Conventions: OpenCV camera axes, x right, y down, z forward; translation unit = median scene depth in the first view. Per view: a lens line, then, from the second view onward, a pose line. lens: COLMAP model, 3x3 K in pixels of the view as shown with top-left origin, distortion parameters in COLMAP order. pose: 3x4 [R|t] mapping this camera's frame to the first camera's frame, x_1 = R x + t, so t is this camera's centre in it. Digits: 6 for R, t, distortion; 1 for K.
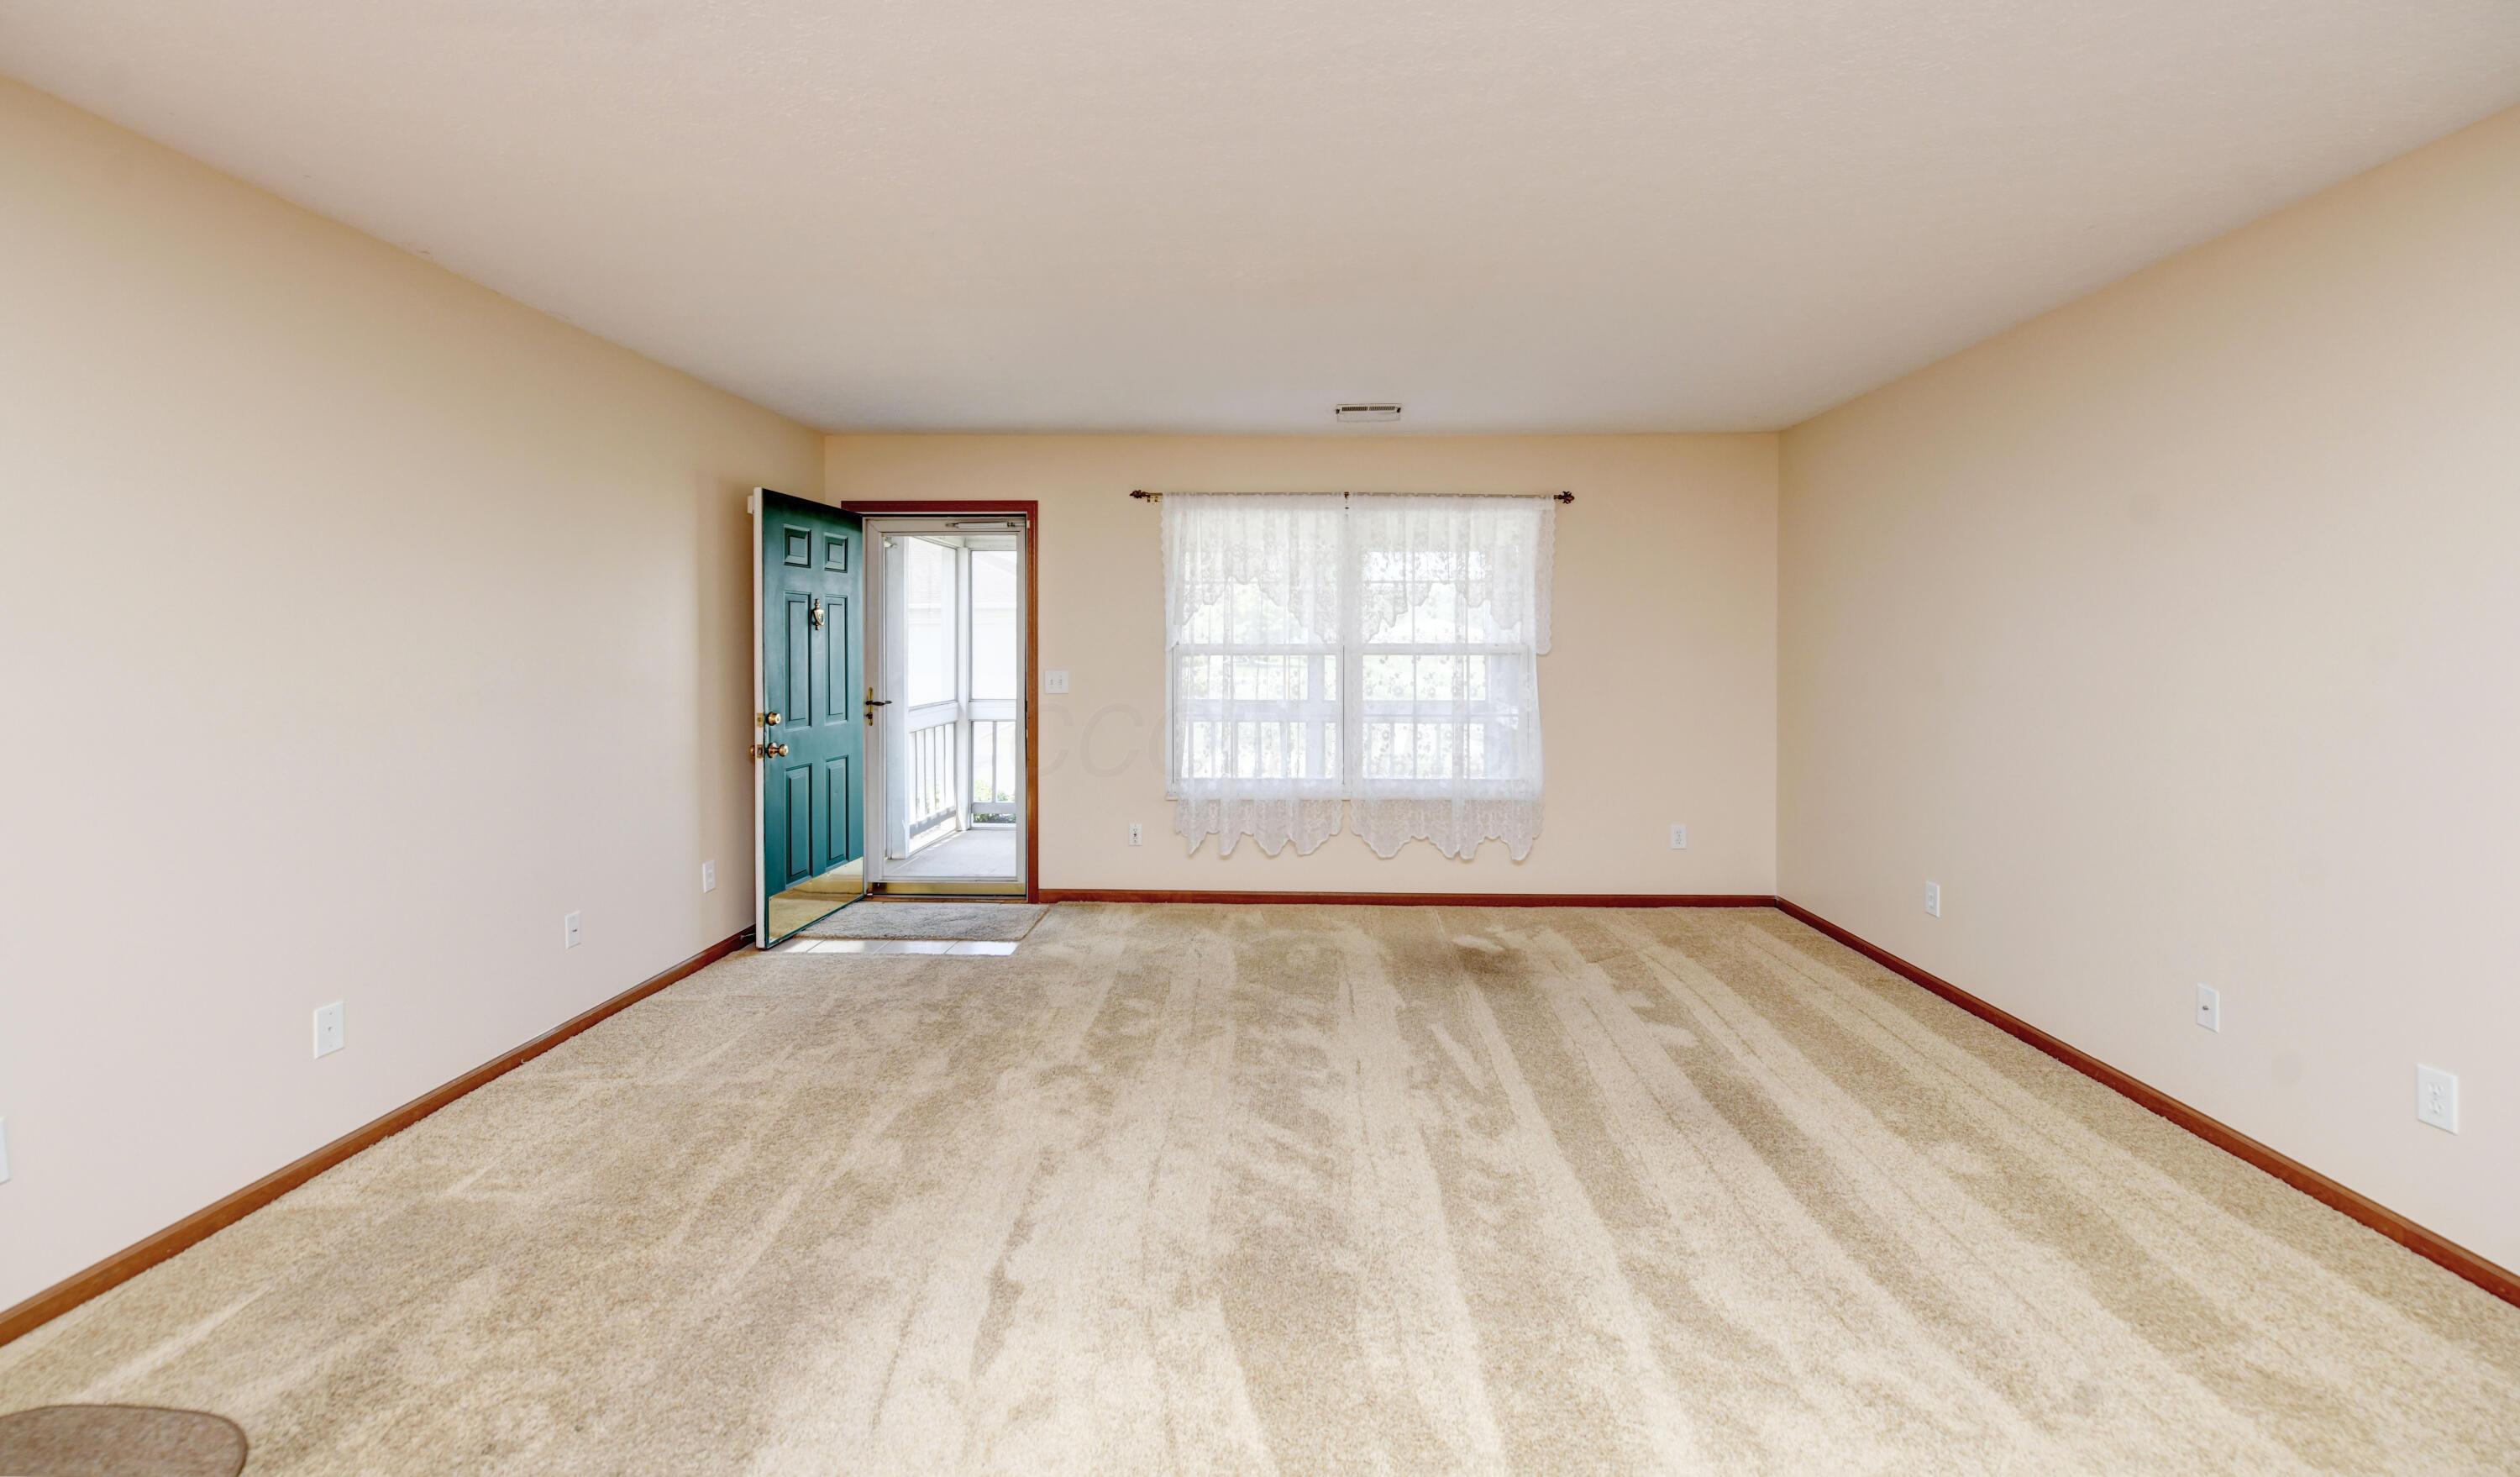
lens RADIAL K [[1026.4, 0, 1260.5], [0, 1026.4, 644.6], [0, 0, 1]] dist [-0.016862, -0.000491]
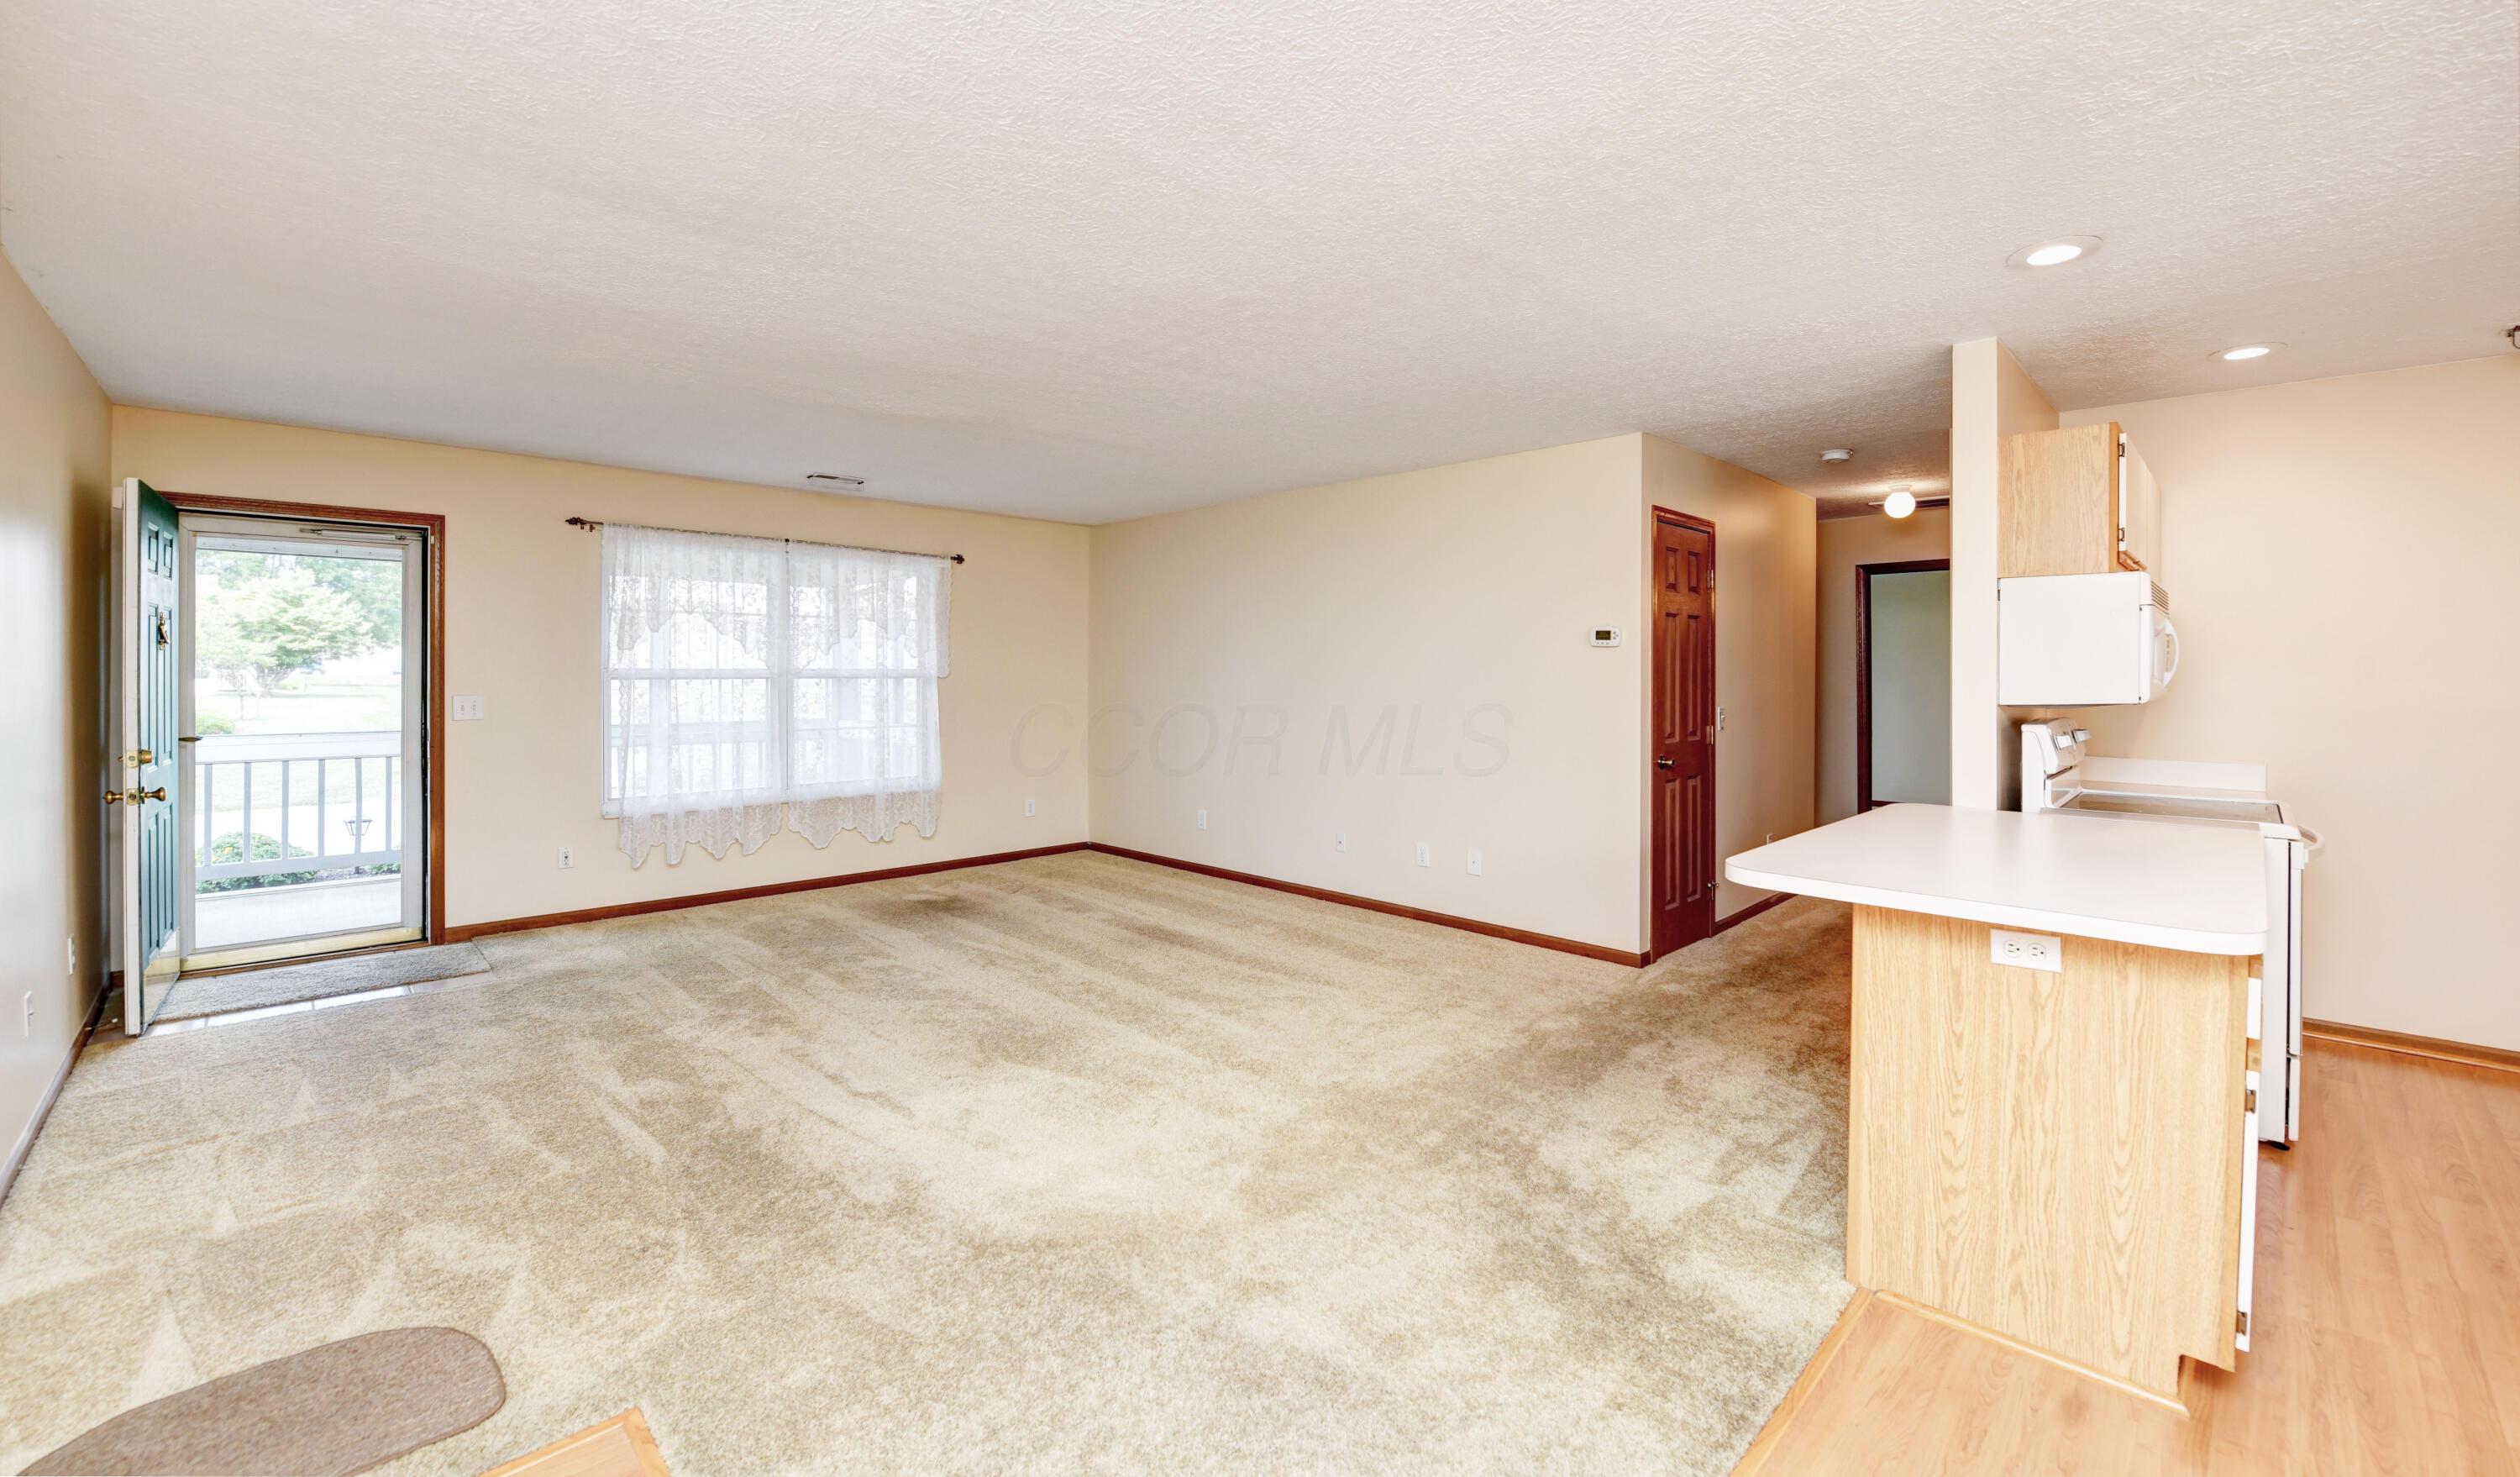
lens RADIAL K [[1012.2, 0, 1258.8], [0, 1012.2, 676.2], [0, 0, 1]] dist [-0.020417, -0.000311]
pose [[0.690044, -0.000924, 0.723766, -0.382468], [-0.004641, 0.999973, 0.005702, -0.001765], [-0.723752, -0.007294, 0.690021, -0.183677]]
